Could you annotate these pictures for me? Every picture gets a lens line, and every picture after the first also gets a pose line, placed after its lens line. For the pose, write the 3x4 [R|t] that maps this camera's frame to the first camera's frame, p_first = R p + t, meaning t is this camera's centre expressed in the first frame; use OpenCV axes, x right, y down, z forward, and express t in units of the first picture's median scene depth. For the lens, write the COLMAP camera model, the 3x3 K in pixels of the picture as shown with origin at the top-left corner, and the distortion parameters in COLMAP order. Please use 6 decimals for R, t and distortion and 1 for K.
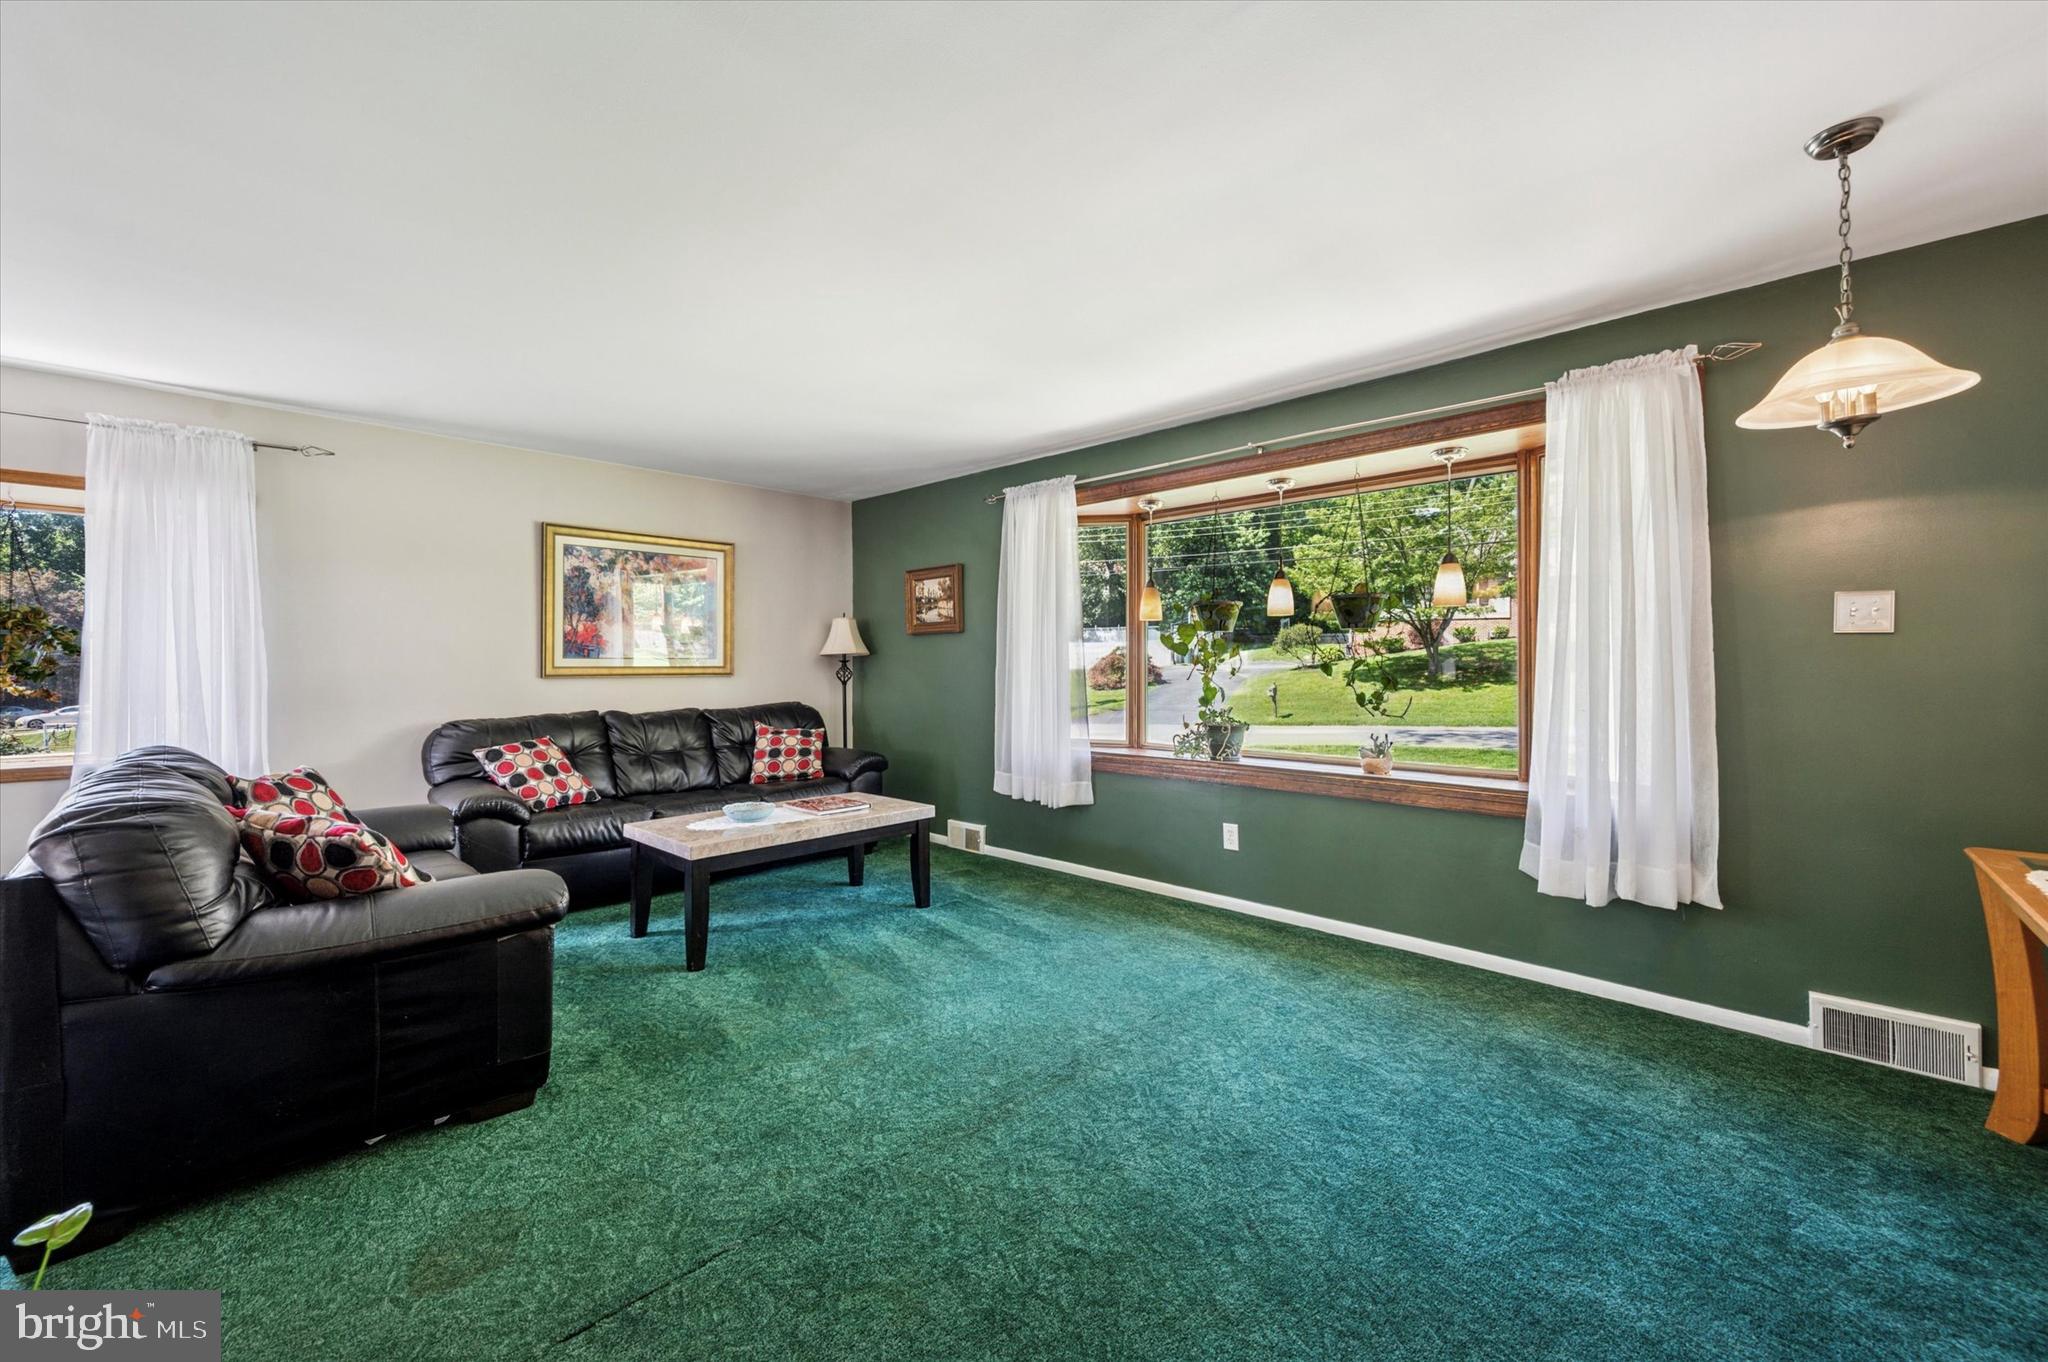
lens RADIAL K [[826.0, 0, 1029.1], [0, 826.0, 664.3], [0, 0, 1]] dist [0.000349, -0.000118]
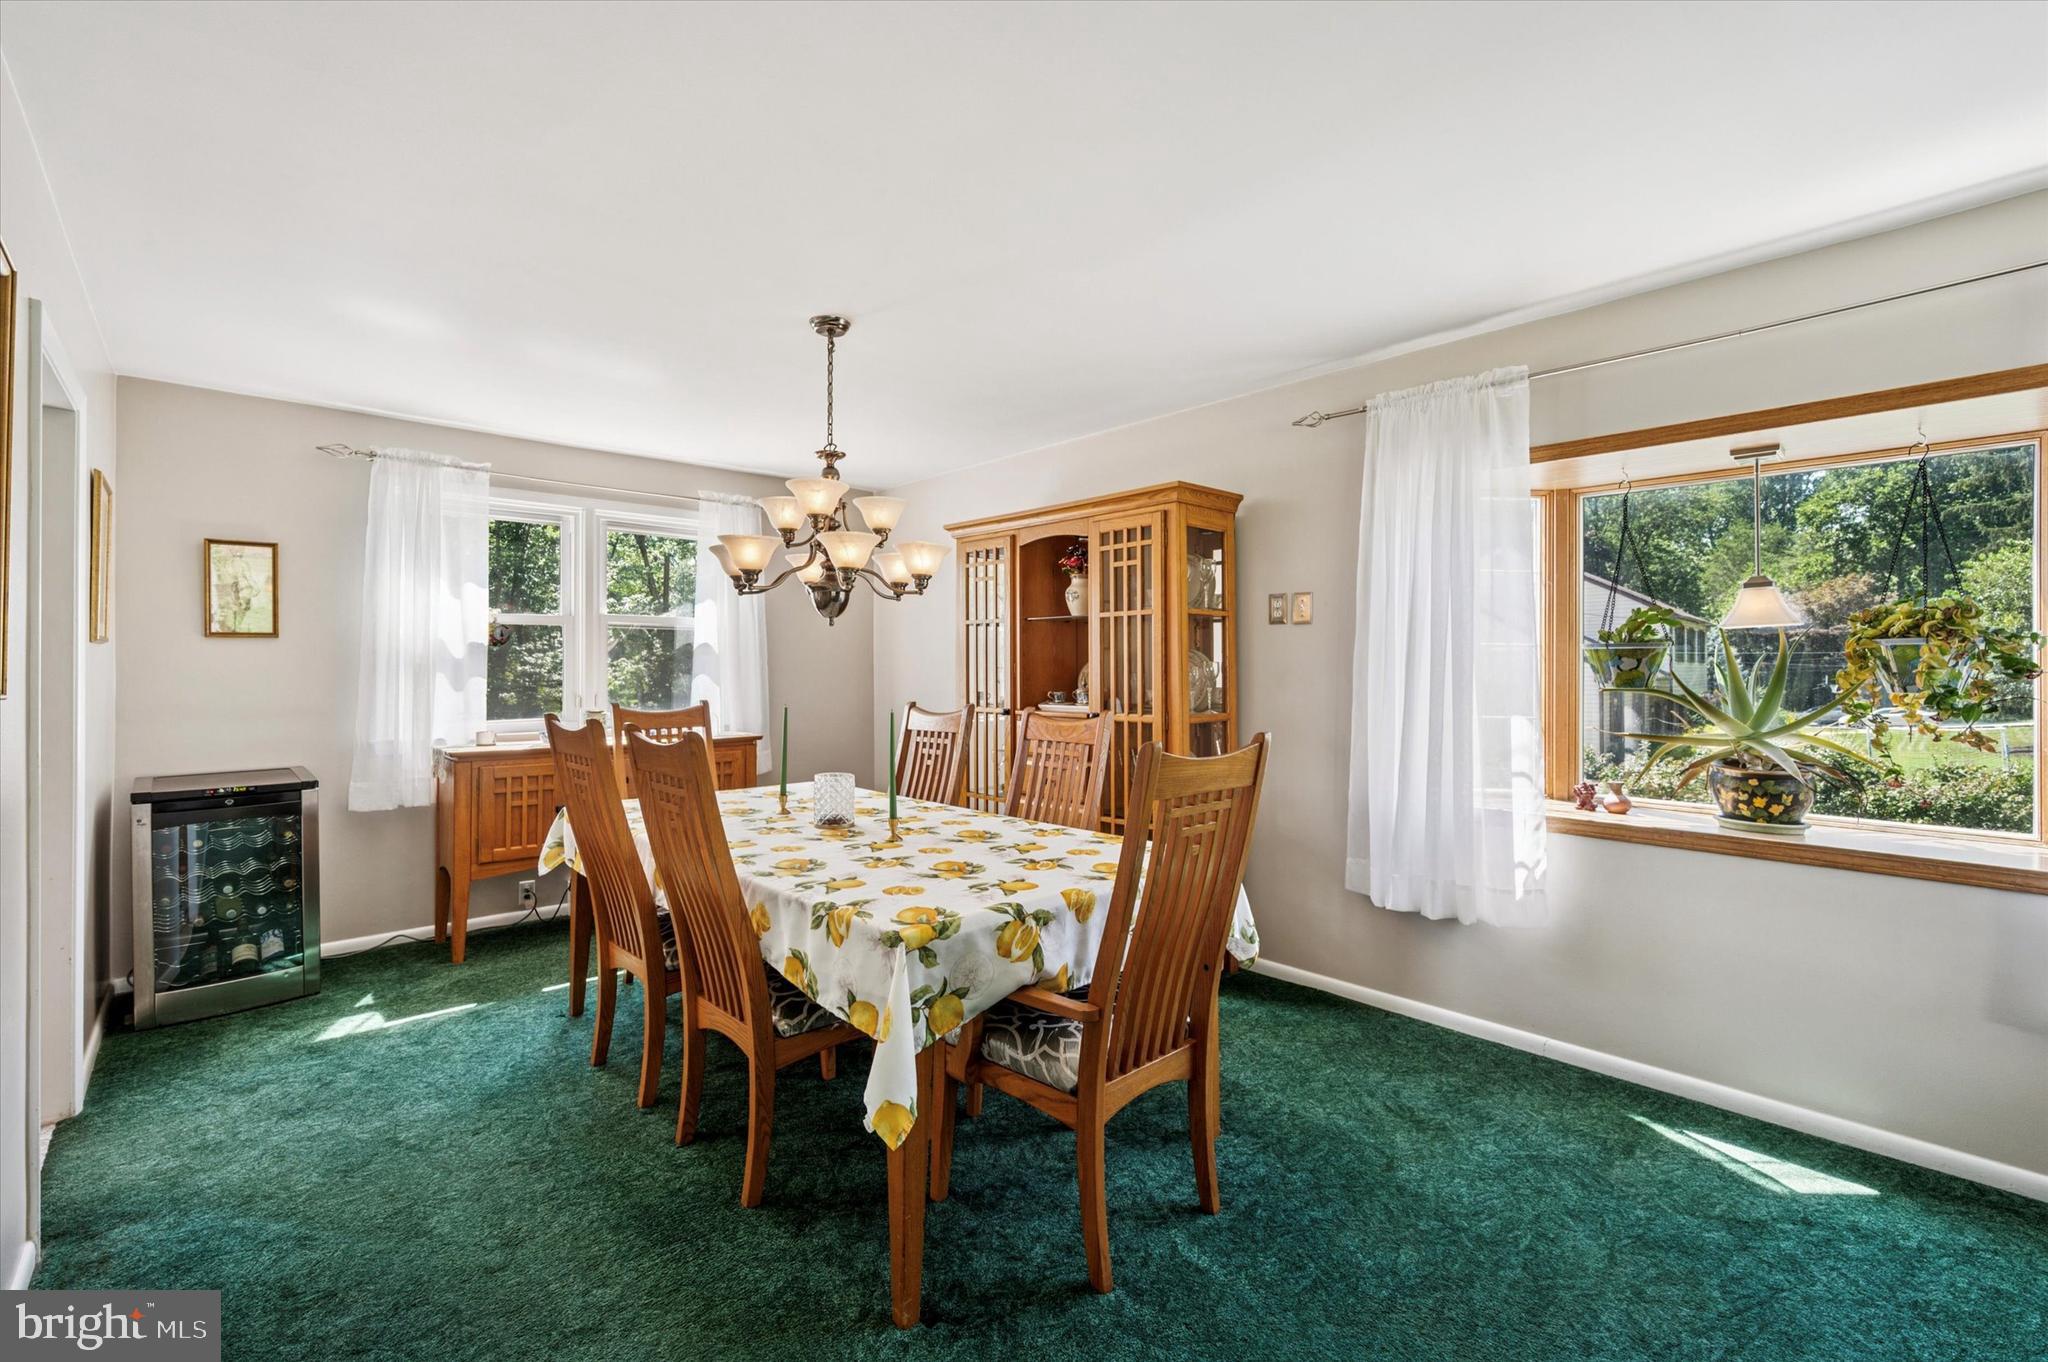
lens RADIAL K [[880.4, 0, 1021.1], [0, 880.4, 659.2], [0, 0, 1]] dist [0.002556, 0.000202]
pose [[-0.060979, -0.006374, -0.998119, -0.384830], [0.000313, 0.999979, -0.006405, -0.015762], [0.998139, -0.000703, -0.060975, 0.258910]]
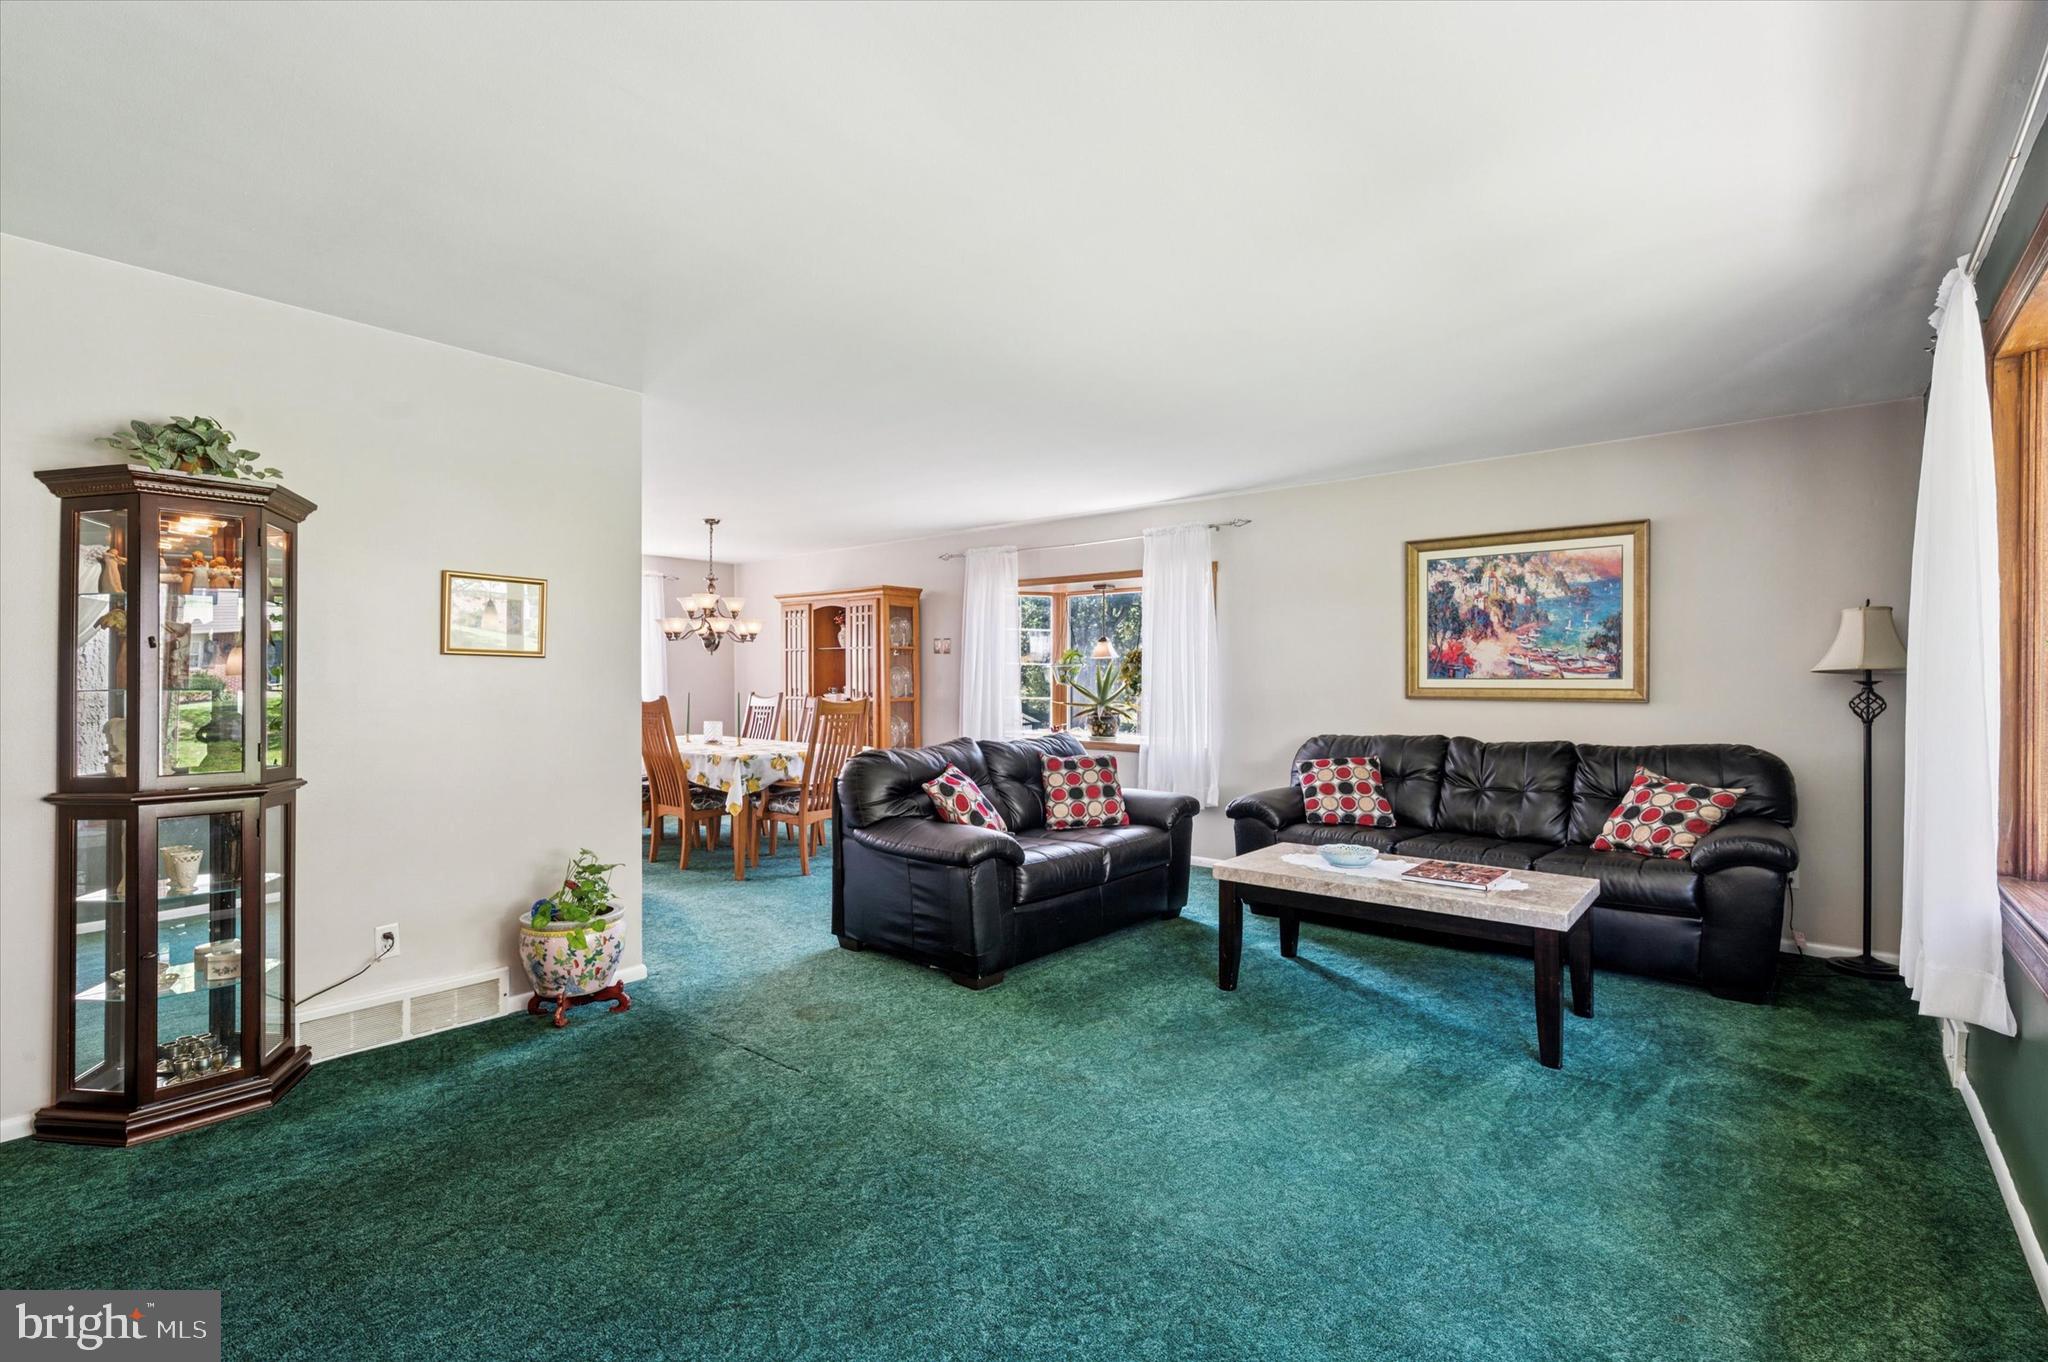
lens RADIAL K [[921.2, 0, 1017.7], [0, 921.2, 683.8], [0, 0, 1]] dist [-0.000824, 0.000032]
pose [[0.062621, 0.005940, -0.998020, 0.505923], [-0.002216, 0.999981, 0.005812, -0.007196], [0.998035, 0.001848, 0.062633, 0.483977]]
